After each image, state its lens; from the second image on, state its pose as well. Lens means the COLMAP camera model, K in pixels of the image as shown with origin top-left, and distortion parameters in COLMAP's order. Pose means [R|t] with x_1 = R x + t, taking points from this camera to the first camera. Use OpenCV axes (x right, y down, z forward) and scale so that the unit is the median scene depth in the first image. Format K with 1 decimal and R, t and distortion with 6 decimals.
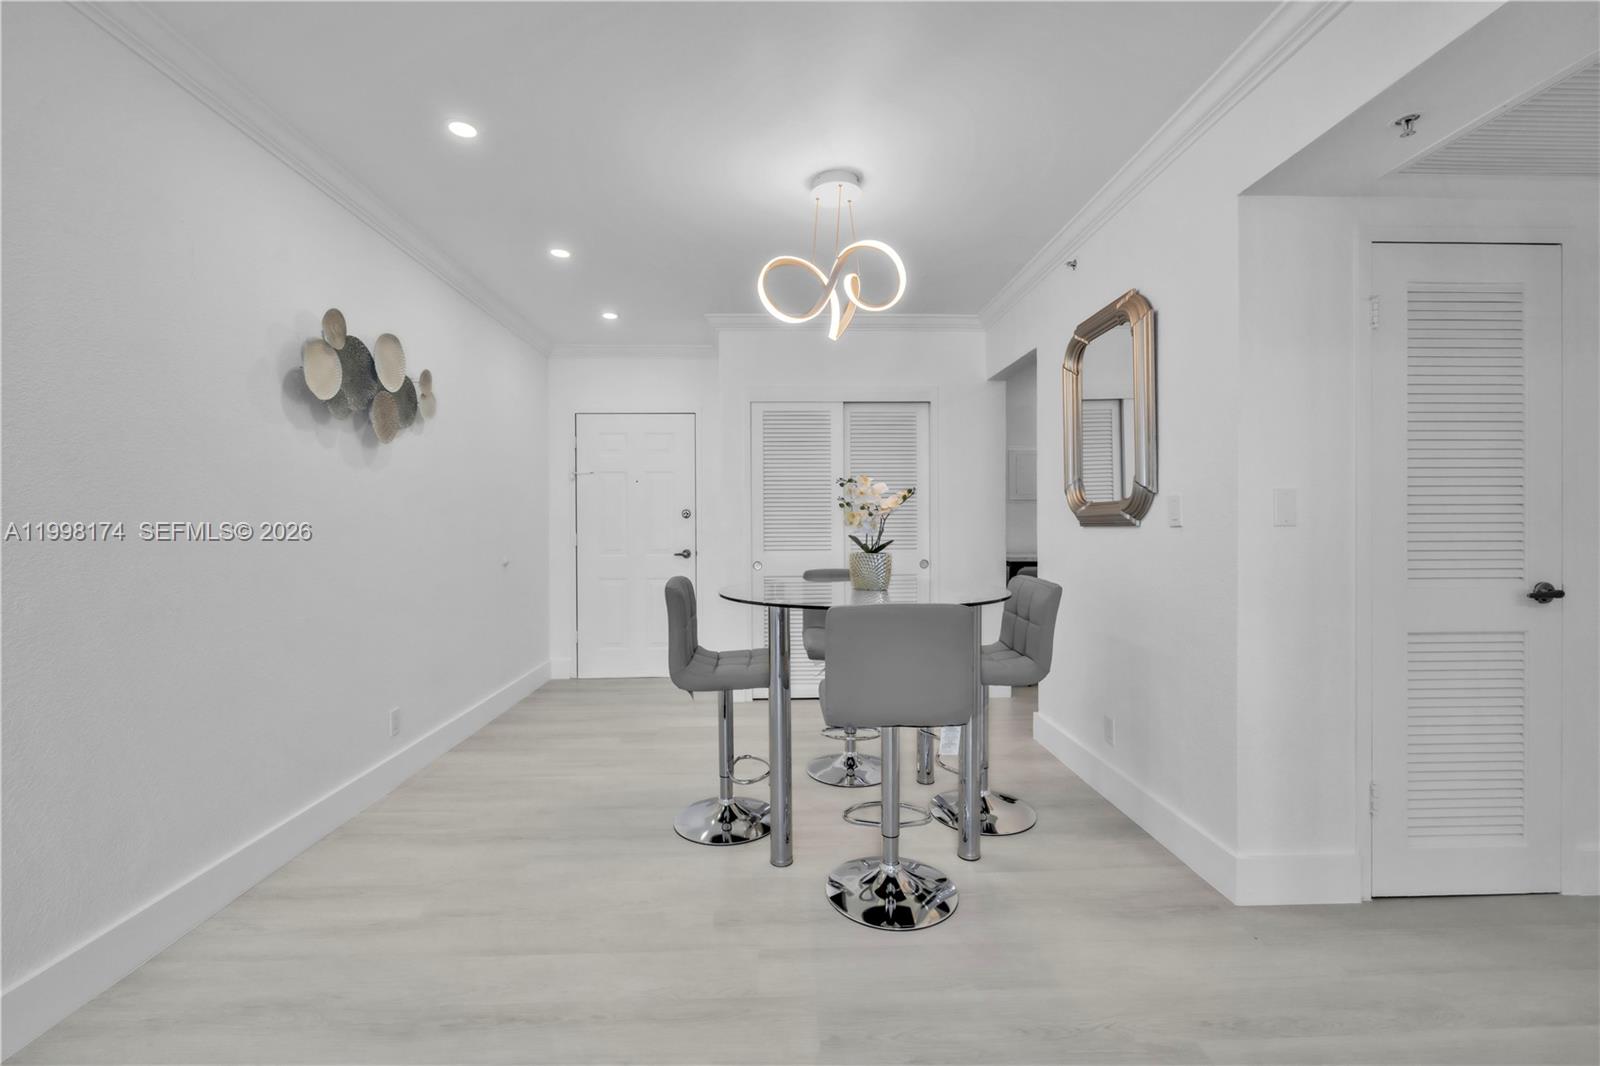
lens RADIAL K [[663.3, 0, 797.3], [0, 663.3, 535.5], [0, 0, 1]] dist [-0.004086, 0.000037]
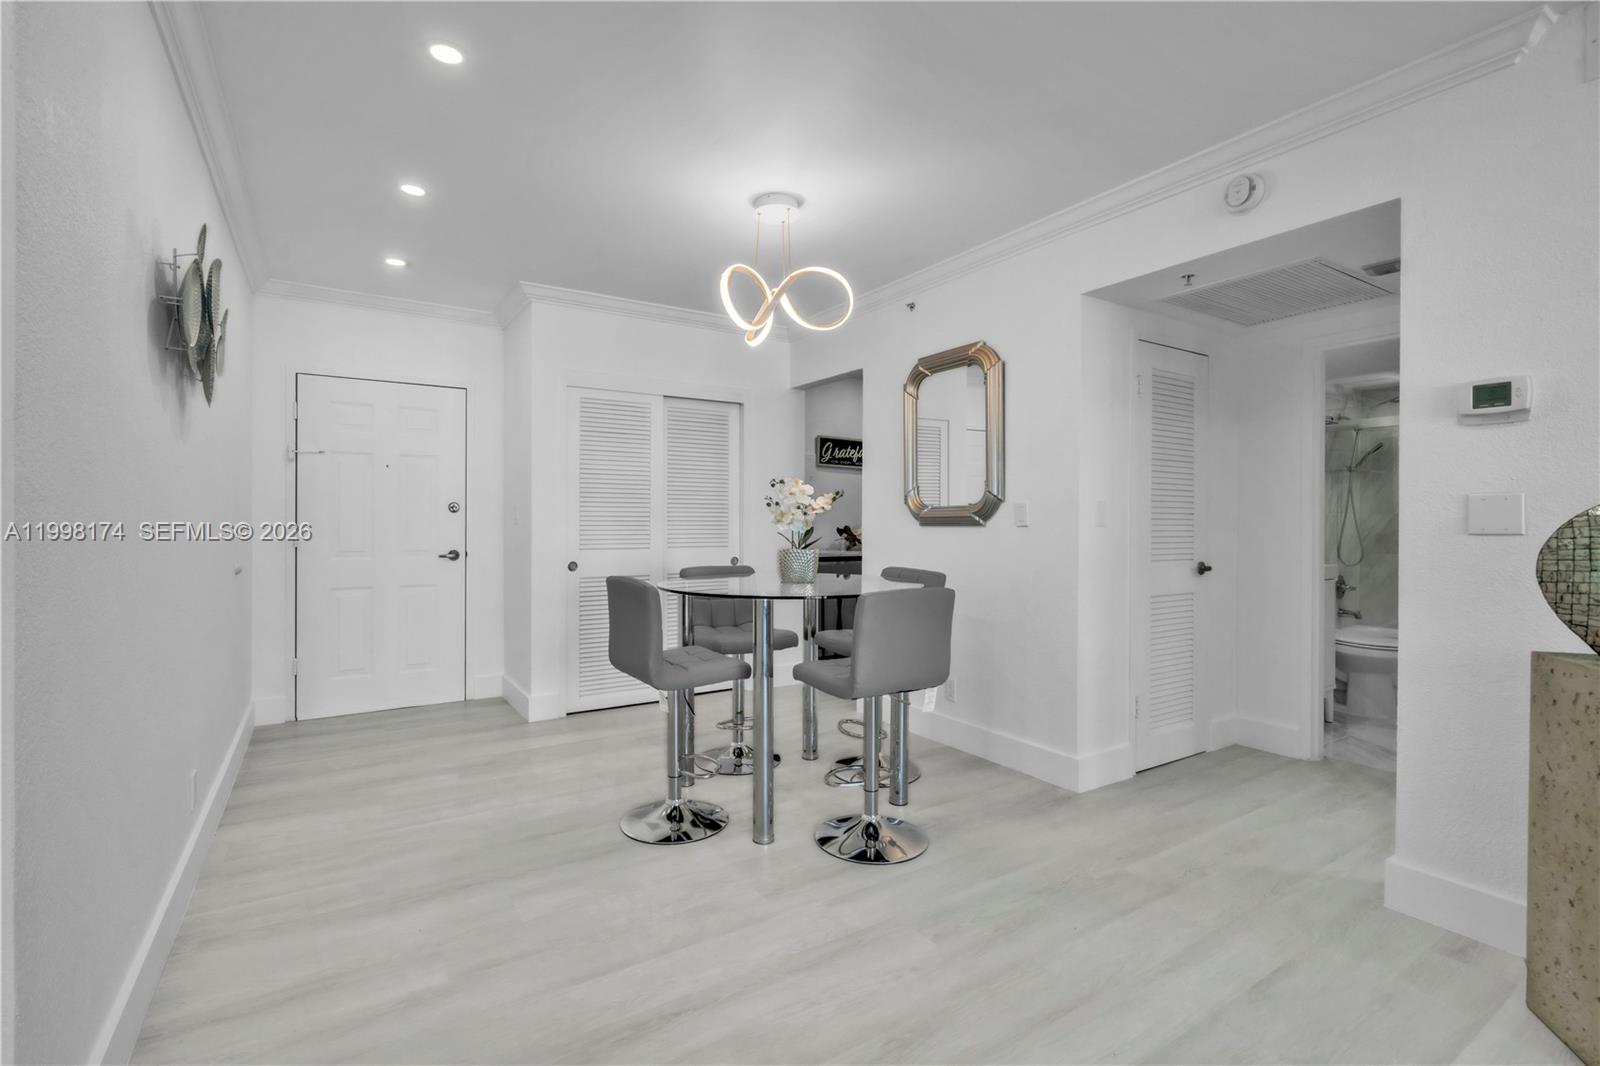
lens RADIAL K [[728.0, 0, 800.0], [0, 728.0, 533.0], [0, 0, 1]] dist [-0.001011, -0.000166]
pose [[0.858110, 0.001062, 0.513465, -0.510351], [-0.000097, 0.999998, -0.001907, 0.002693], [-0.513466, 0.001586, 0.858108, -0.026996]]
